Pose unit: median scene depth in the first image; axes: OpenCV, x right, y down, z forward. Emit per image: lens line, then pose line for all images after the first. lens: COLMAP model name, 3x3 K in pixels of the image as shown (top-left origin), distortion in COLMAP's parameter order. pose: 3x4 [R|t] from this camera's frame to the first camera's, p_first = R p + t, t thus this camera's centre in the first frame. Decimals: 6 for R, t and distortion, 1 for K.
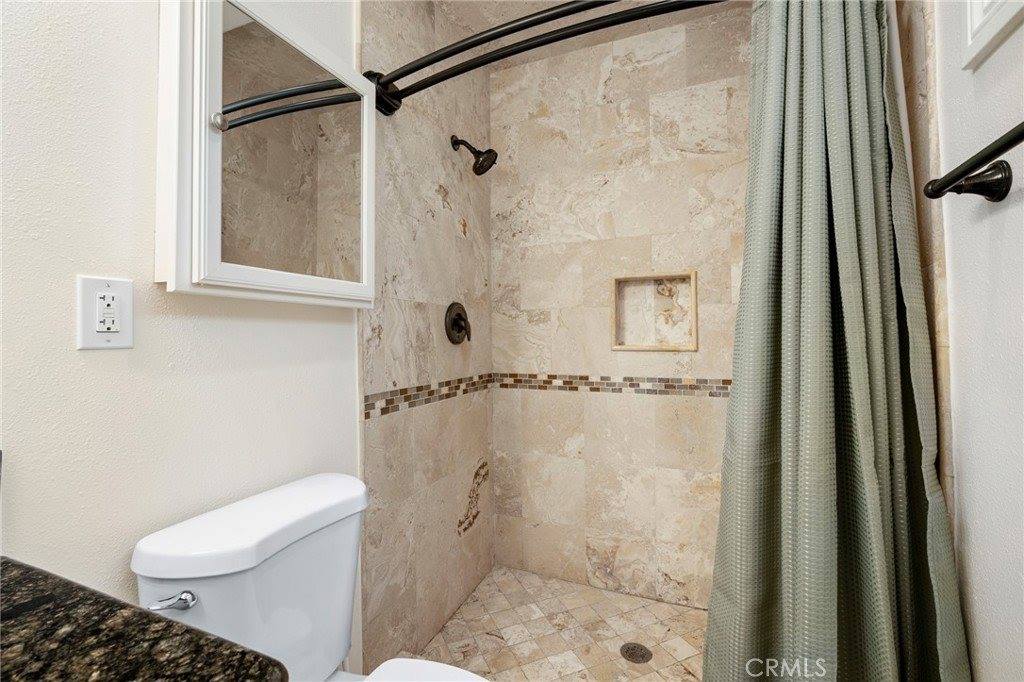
lens RADIAL K [[430.6, 0, 514.5], [0, 430.6, 339.4], [0, 0, 1]] dist [-0.001583, -0.001058]
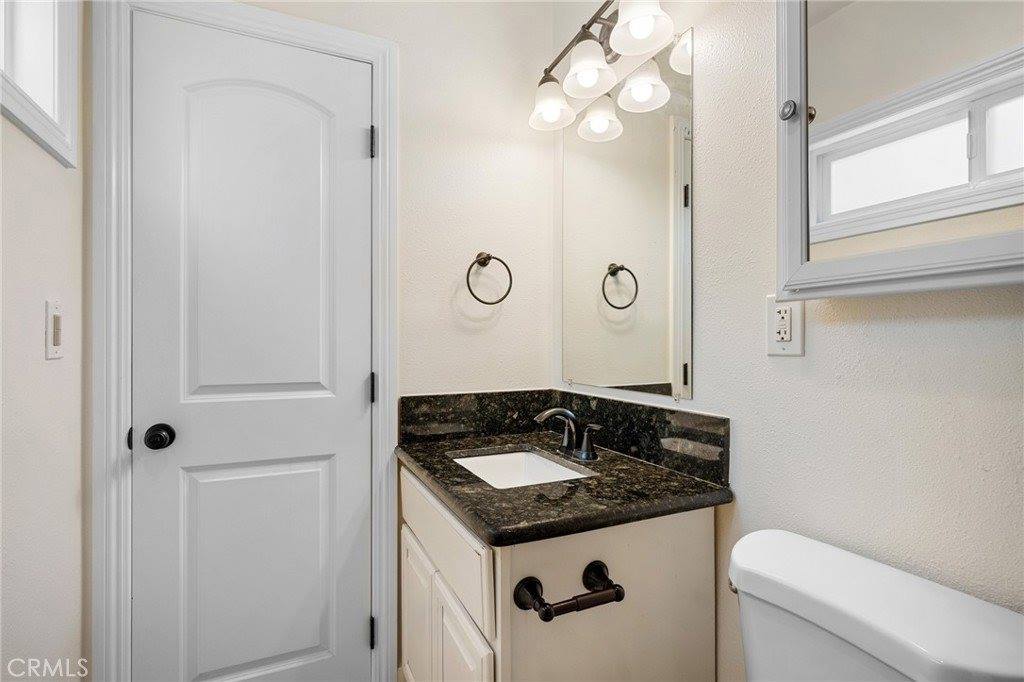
lens RADIAL K [[497.8, 0, 512.9], [0, 497.8, 340.7], [0, 0, 1]] dist [0.000230, -0.000001]
pose [[-0.665789, -0.001587, -0.746138, 0.538221], [-0.004775, 0.999986, 0.002135, -0.017961], [0.746125, 0.004984, -0.665787, 1.360738]]
